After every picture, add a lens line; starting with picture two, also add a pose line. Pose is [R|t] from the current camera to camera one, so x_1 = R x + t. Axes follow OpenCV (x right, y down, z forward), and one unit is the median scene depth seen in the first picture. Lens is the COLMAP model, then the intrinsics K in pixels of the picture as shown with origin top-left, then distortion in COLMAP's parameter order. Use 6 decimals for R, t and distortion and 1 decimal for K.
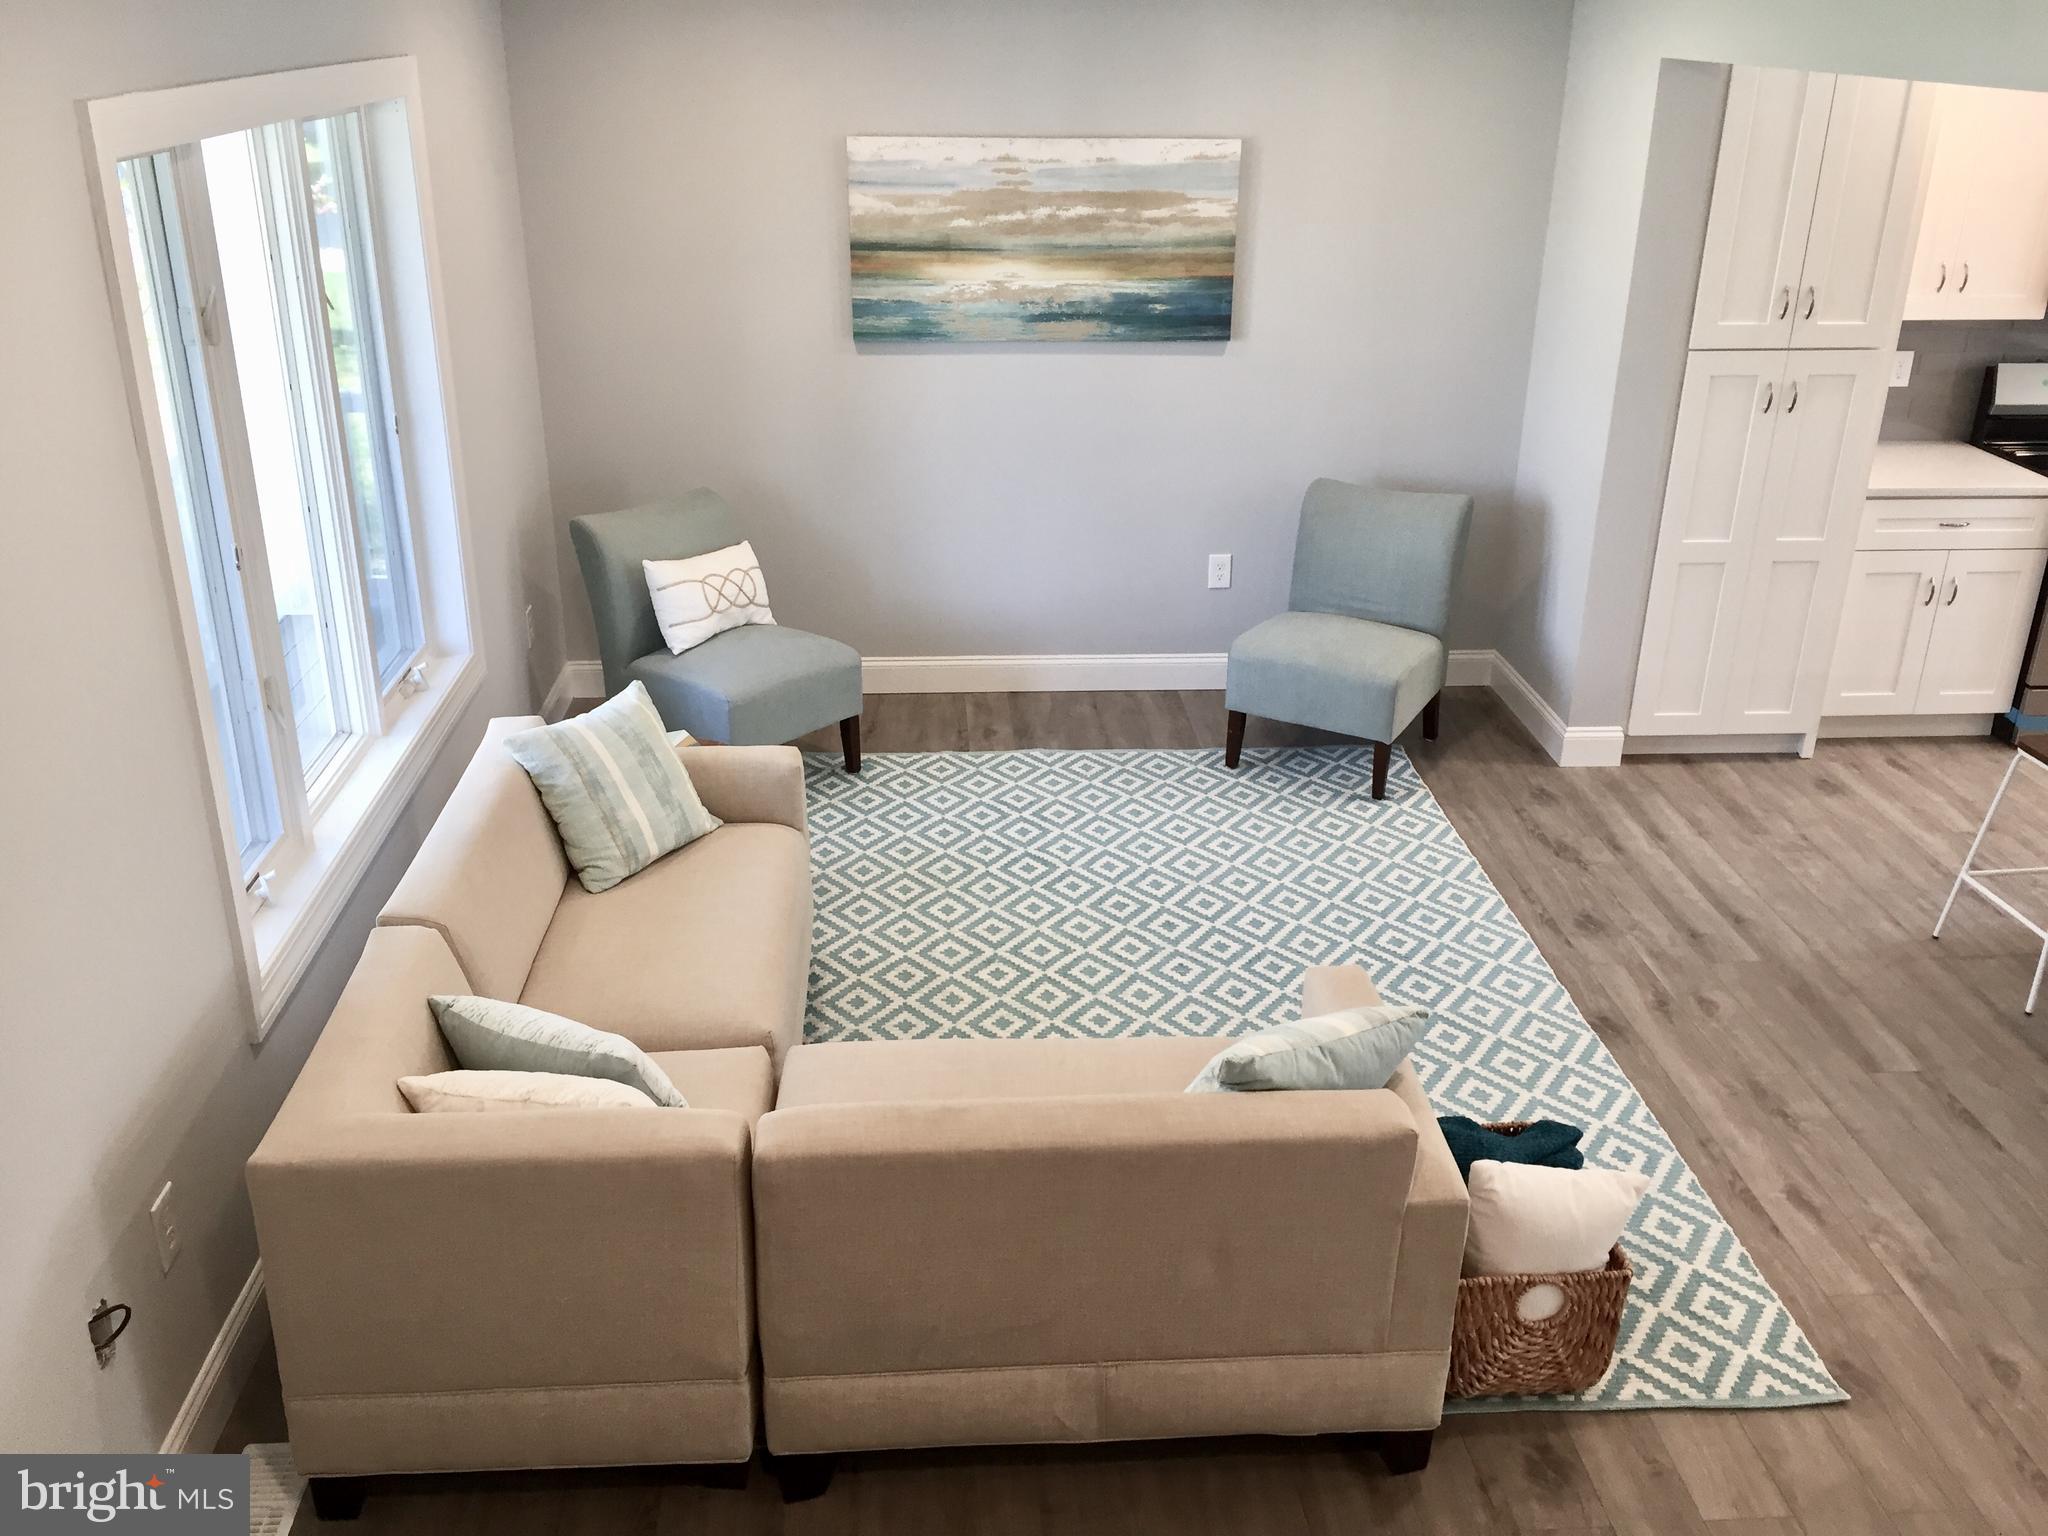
lens RADIAL K [[1752.9, 0, 1019.0], [0, 1752.9, 763.5], [0, 0, 1]] dist [0.089183, -0.114586]
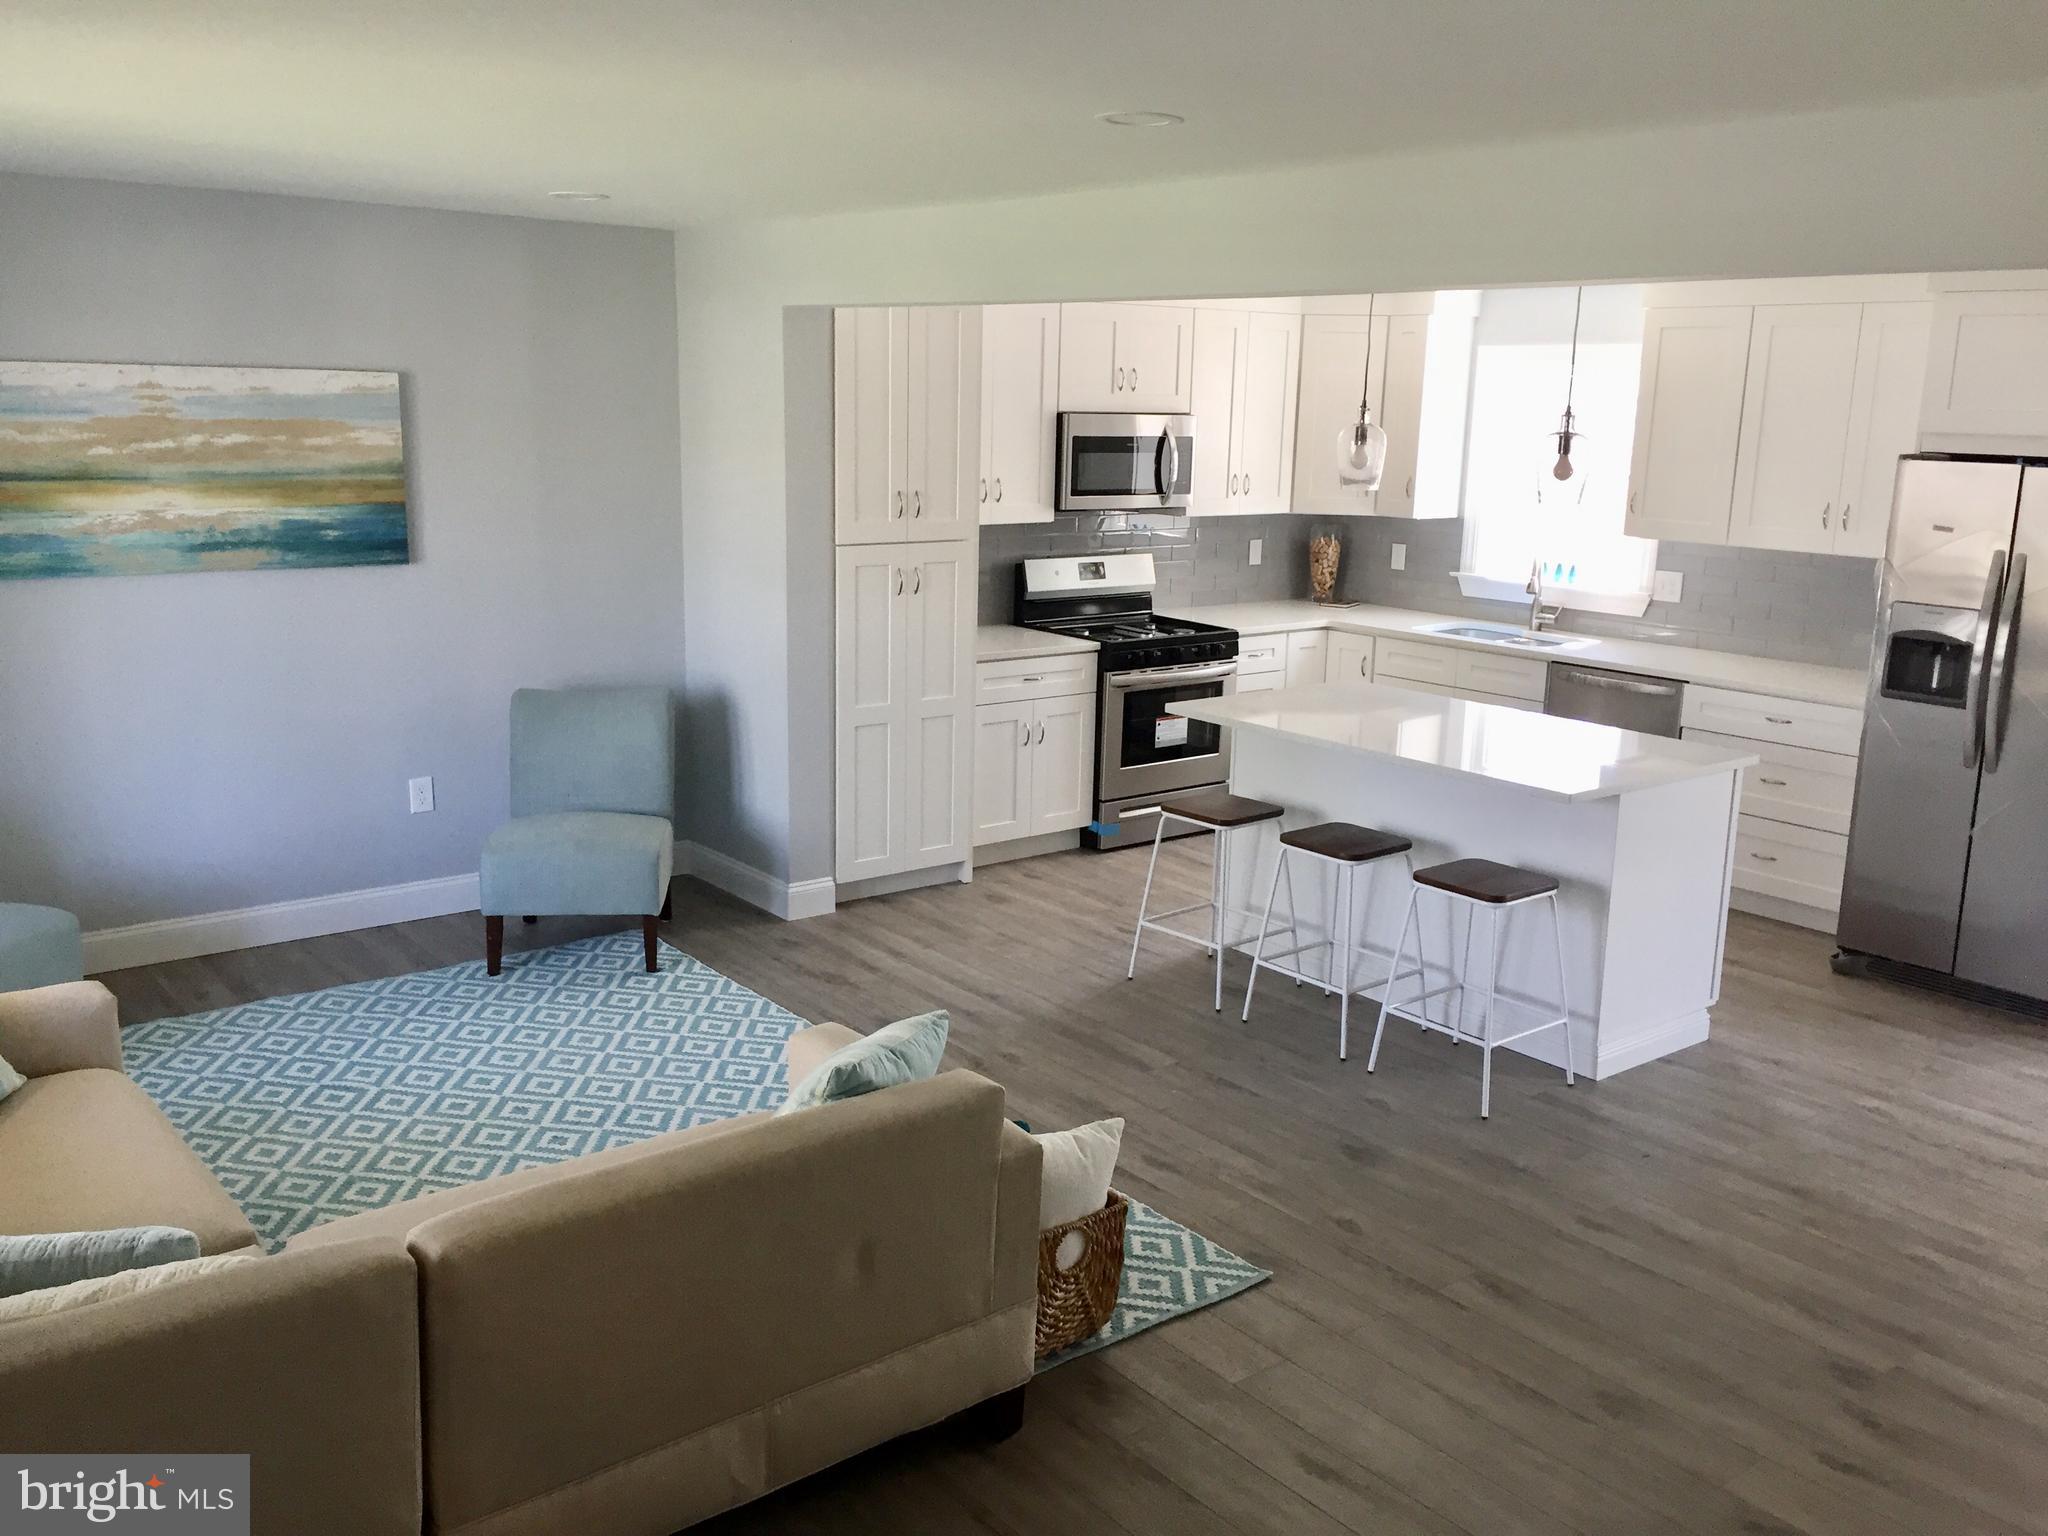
lens RADIAL K [[1752.9, 0, 1026.7], [0, 1752.9, 763.3], [0, 0, 1]] dist [0.089183, -0.114586]
pose [[0.818088, -0.110549, 0.564368, -0.183076], [0.211779, 0.970298, -0.116924, 0.067421], [-0.534680, 0.215175, 0.817201, 0.006774]]
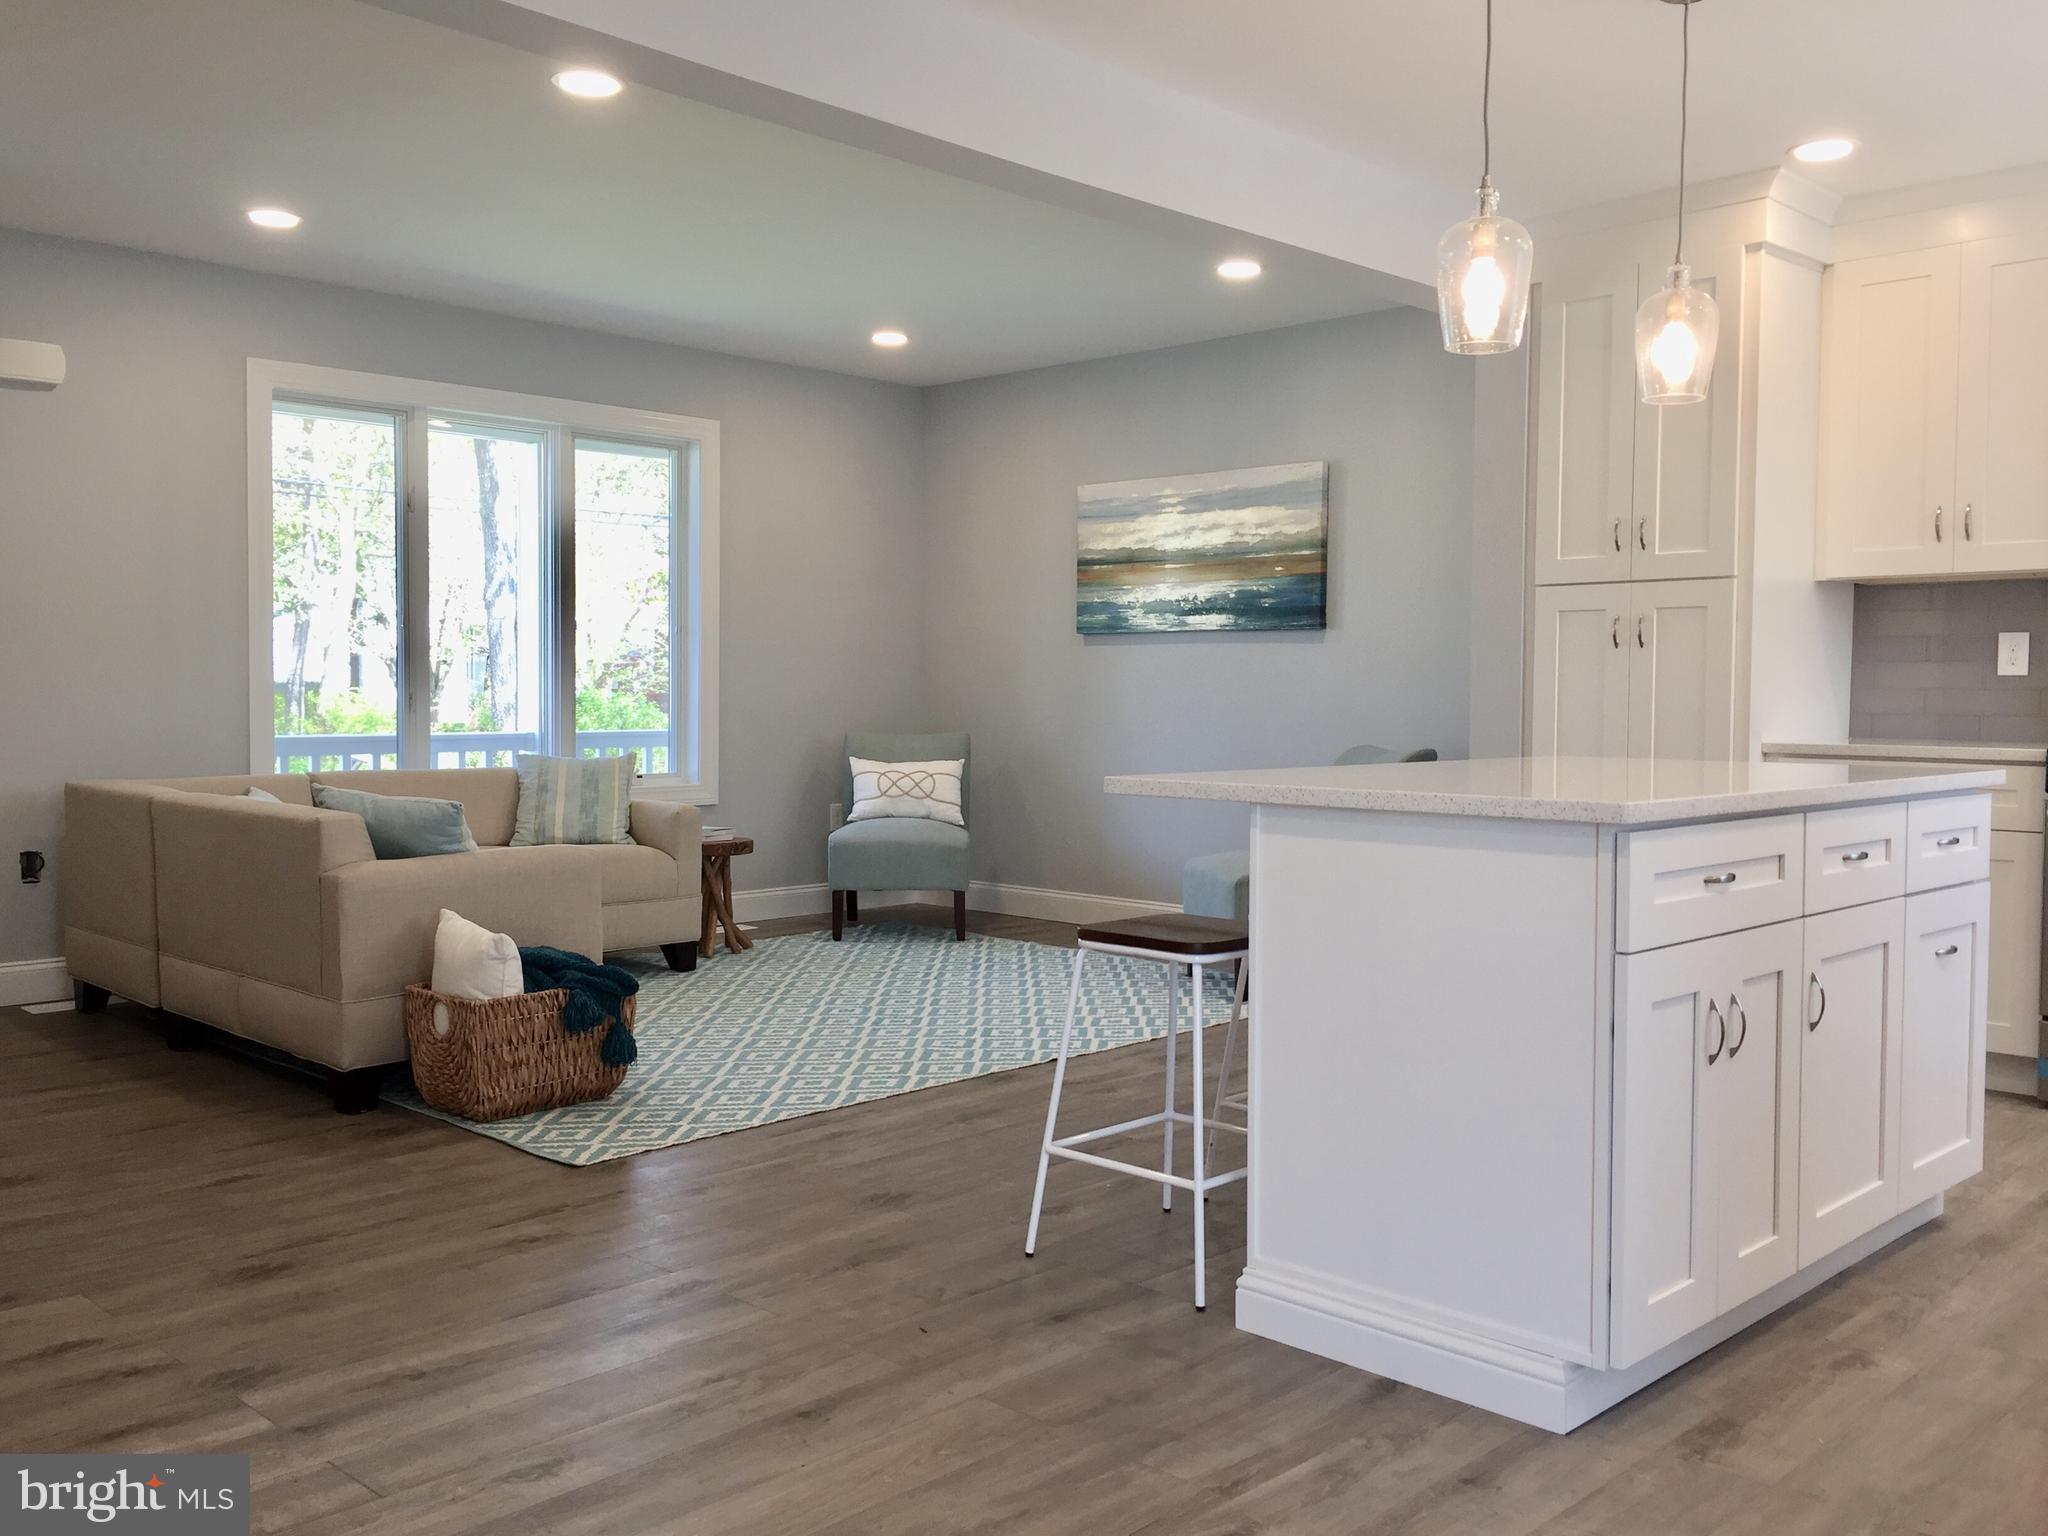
lens RADIAL K [[1752.9, 0, 1031.3], [0, 1752.9, 770.6], [0, 0, 1]] dist [0.089183, -0.114586]
pose [[0.669988, 0.030460, -0.741747, 0.874276], [-0.291669, 0.929613, -0.225277, 0.161975], [0.682675, 0.367277, 0.631714, 0.198837]]
